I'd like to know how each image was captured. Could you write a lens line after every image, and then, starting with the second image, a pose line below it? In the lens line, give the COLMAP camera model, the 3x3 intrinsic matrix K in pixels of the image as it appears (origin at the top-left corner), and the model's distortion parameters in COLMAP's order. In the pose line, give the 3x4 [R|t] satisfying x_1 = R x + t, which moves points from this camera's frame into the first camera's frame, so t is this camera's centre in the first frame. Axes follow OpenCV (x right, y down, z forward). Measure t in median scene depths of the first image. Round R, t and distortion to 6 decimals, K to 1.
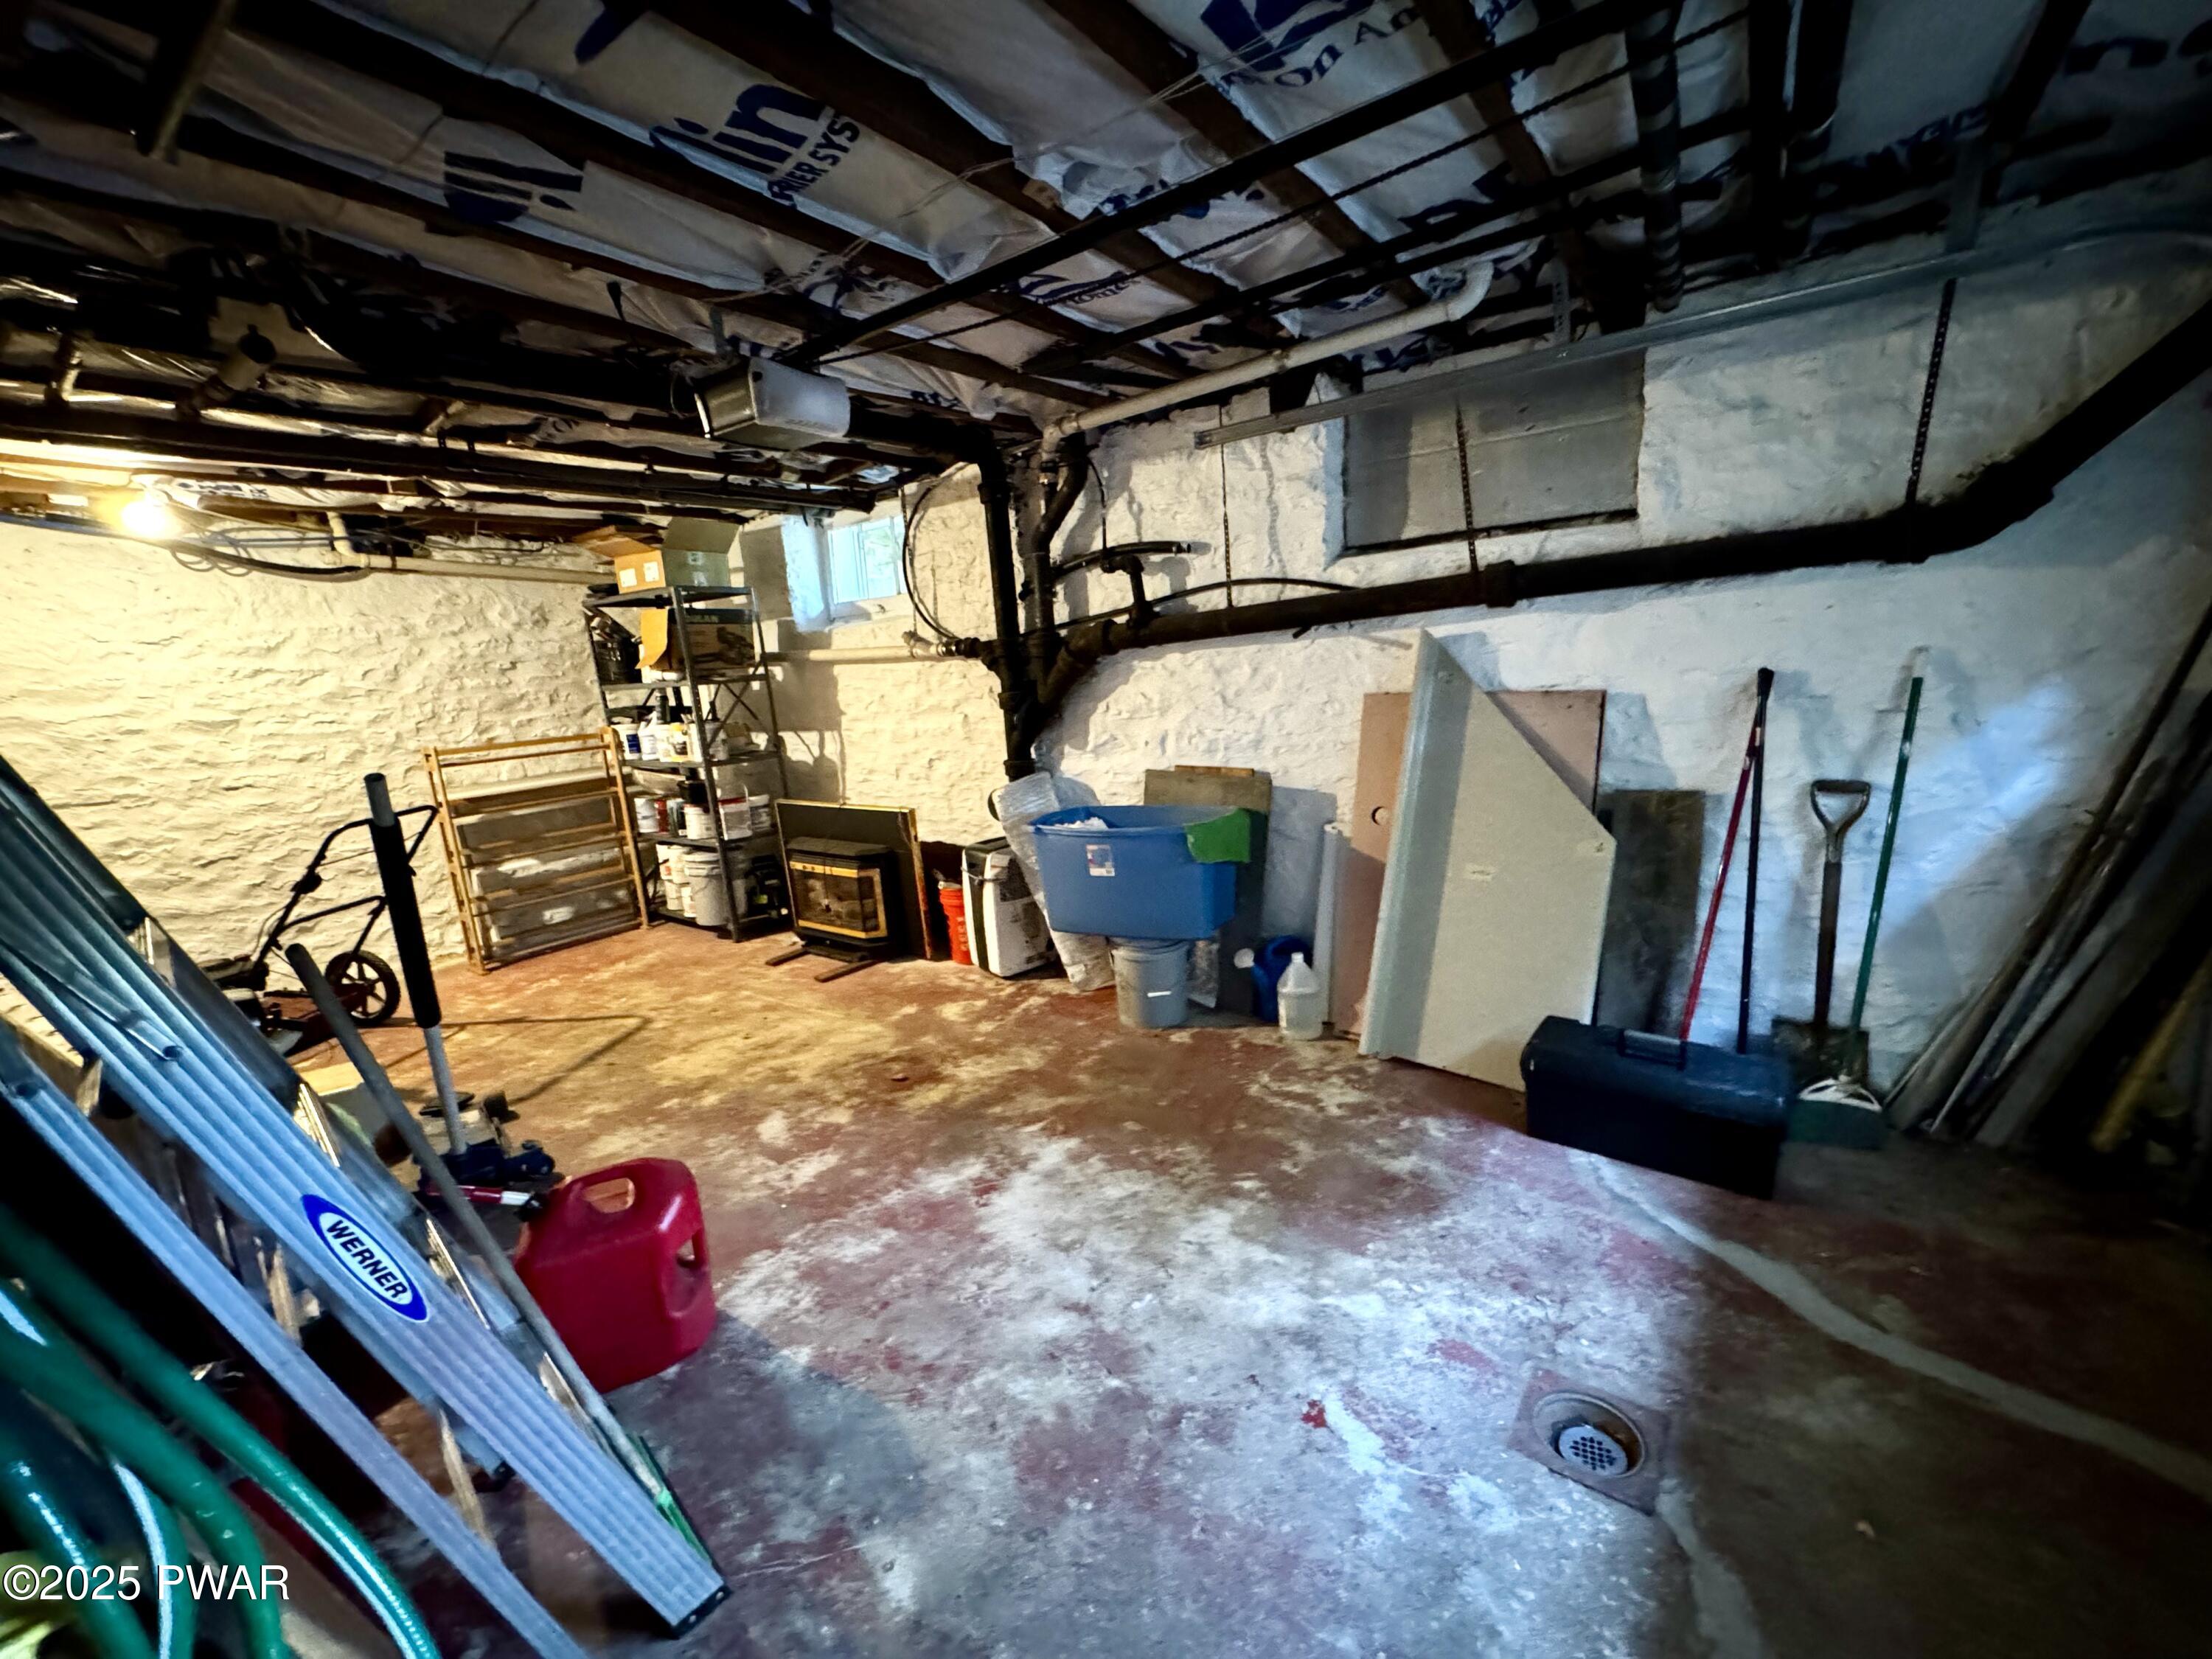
lens RADIAL K [[891.6, 0, 1106.0], [0, 891.6, 829.5], [0, 0, 1]] dist [-0.000707, -0.000180]
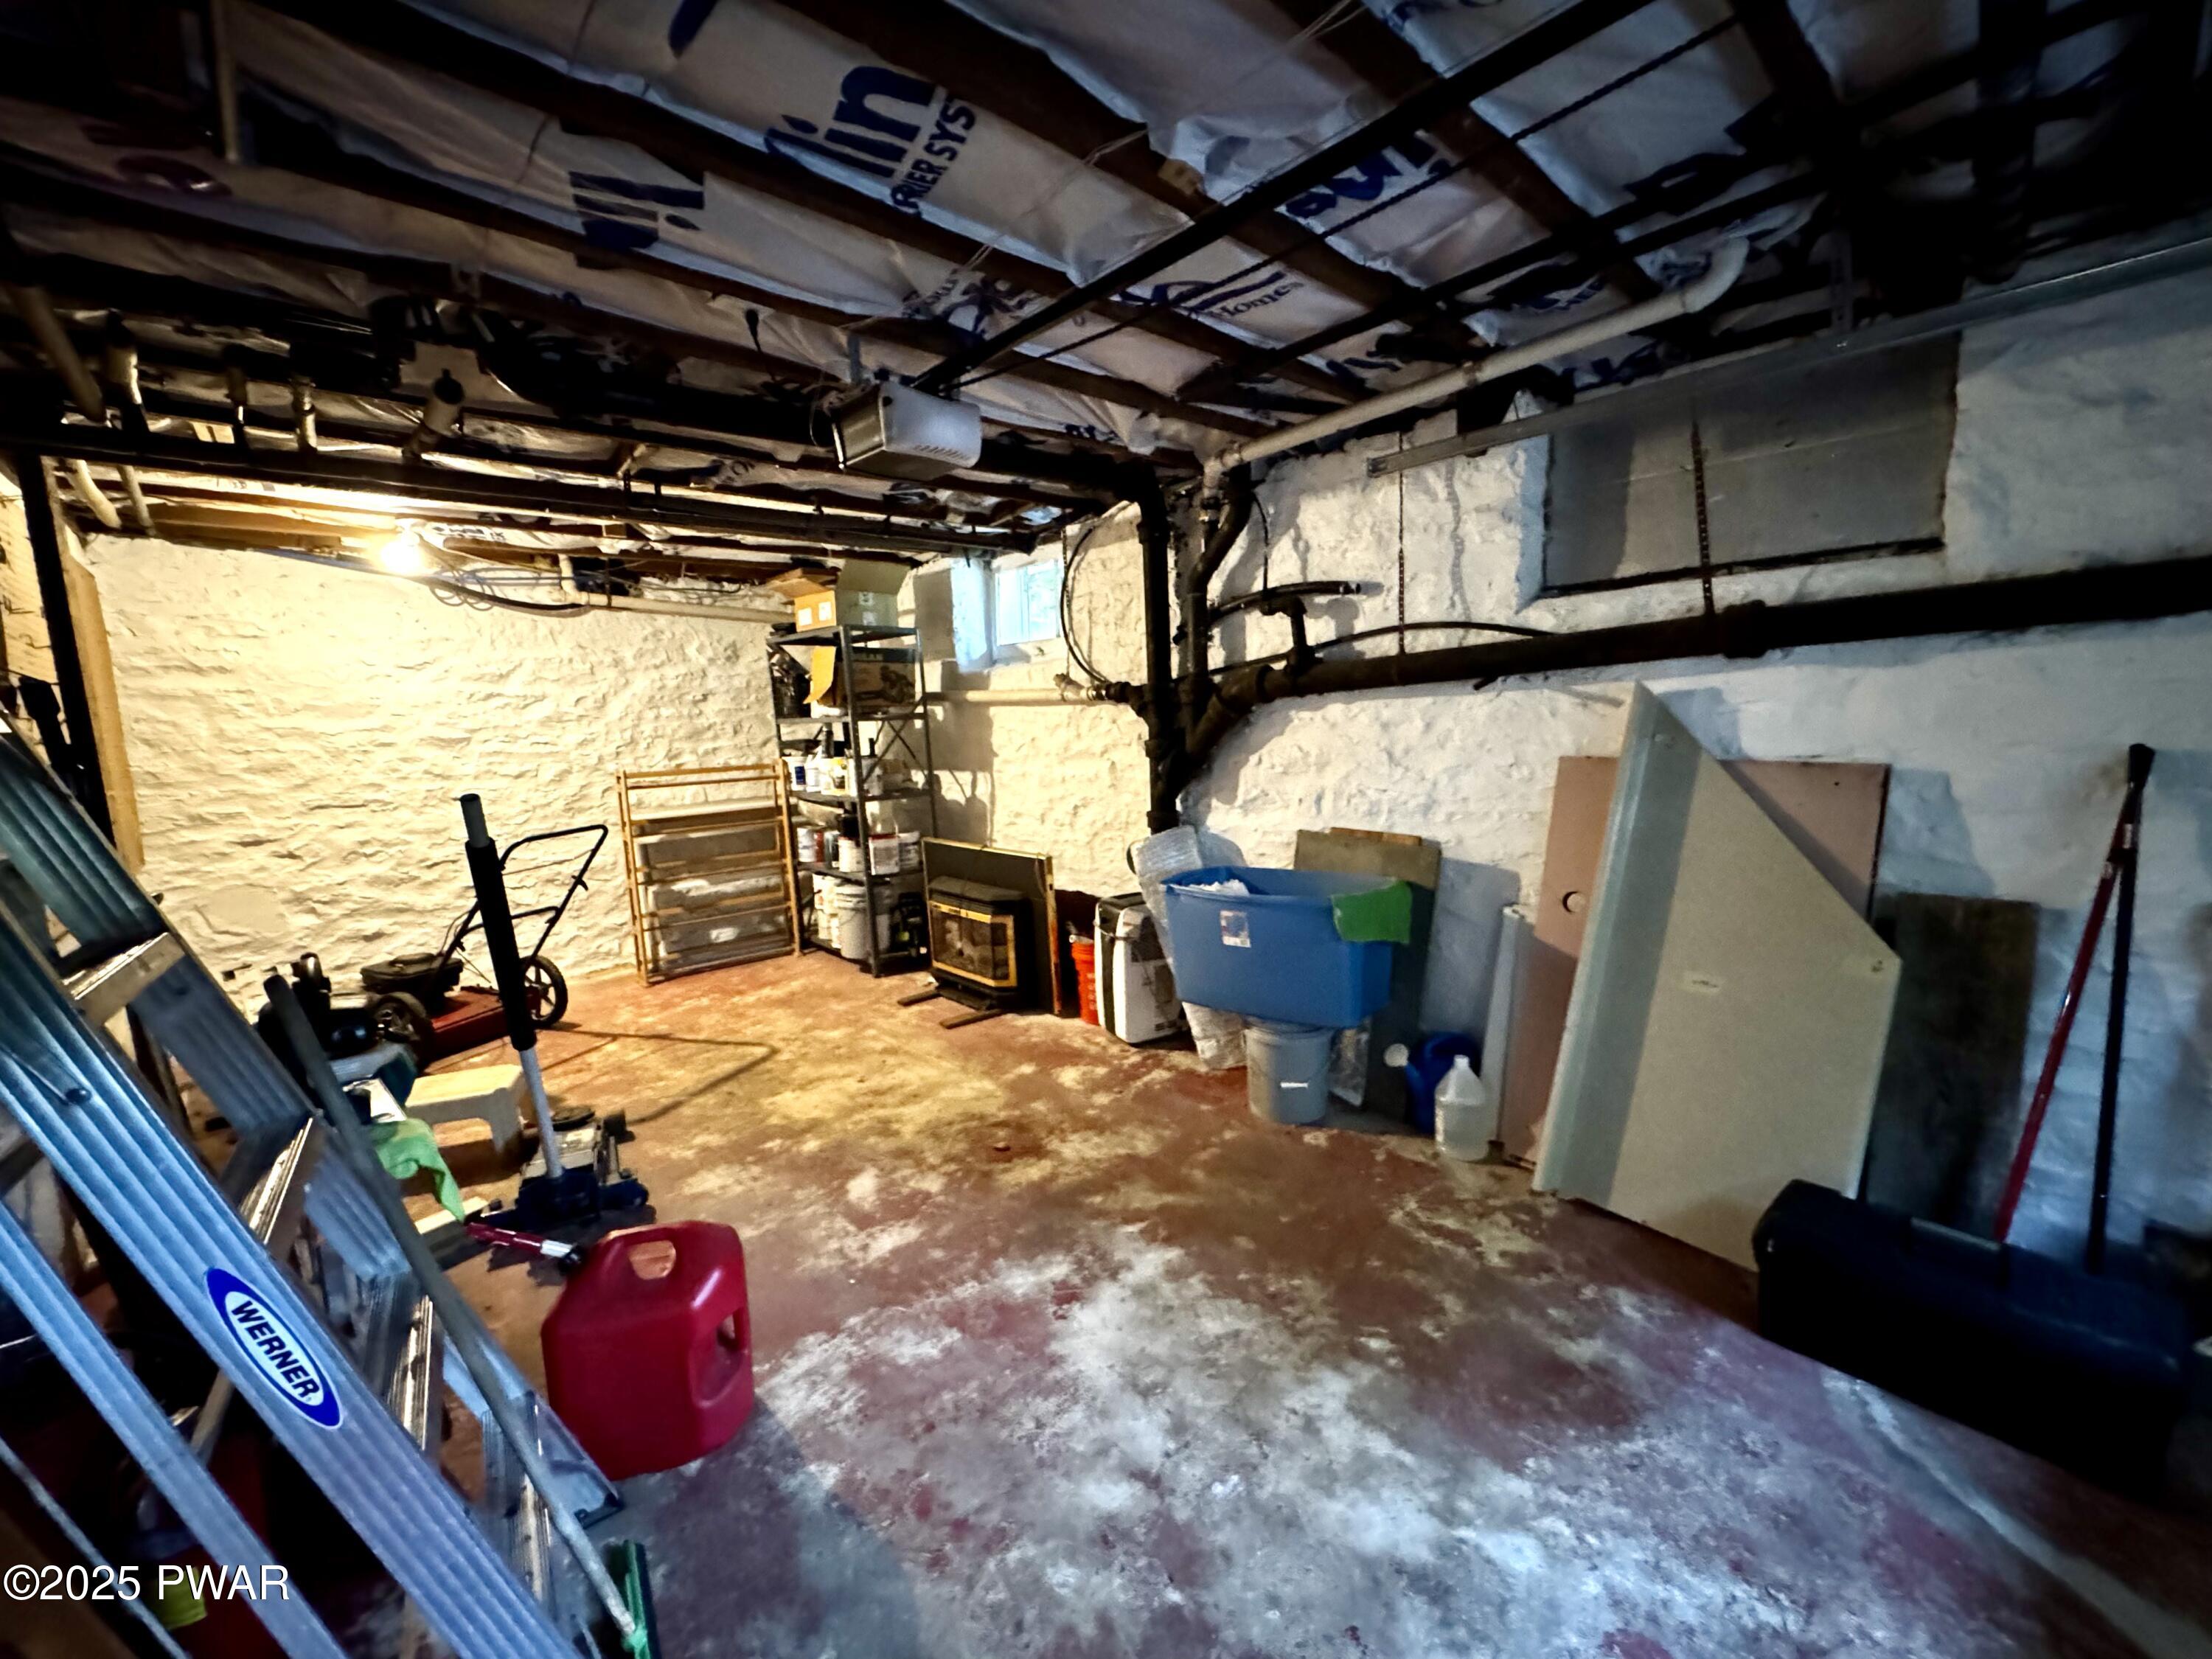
lens RADIAL K [[891.6, 0, 1106.0], [0, 891.6, 829.5], [0, 0, 1]] dist [-0.000707, -0.000180]
pose [[0.979174, 0.058002, -0.194562, 0.038122], [-0.068596, 0.996482, -0.048154, -0.013720], [0.191085, 0.060497, 0.979707, 0.095590]]
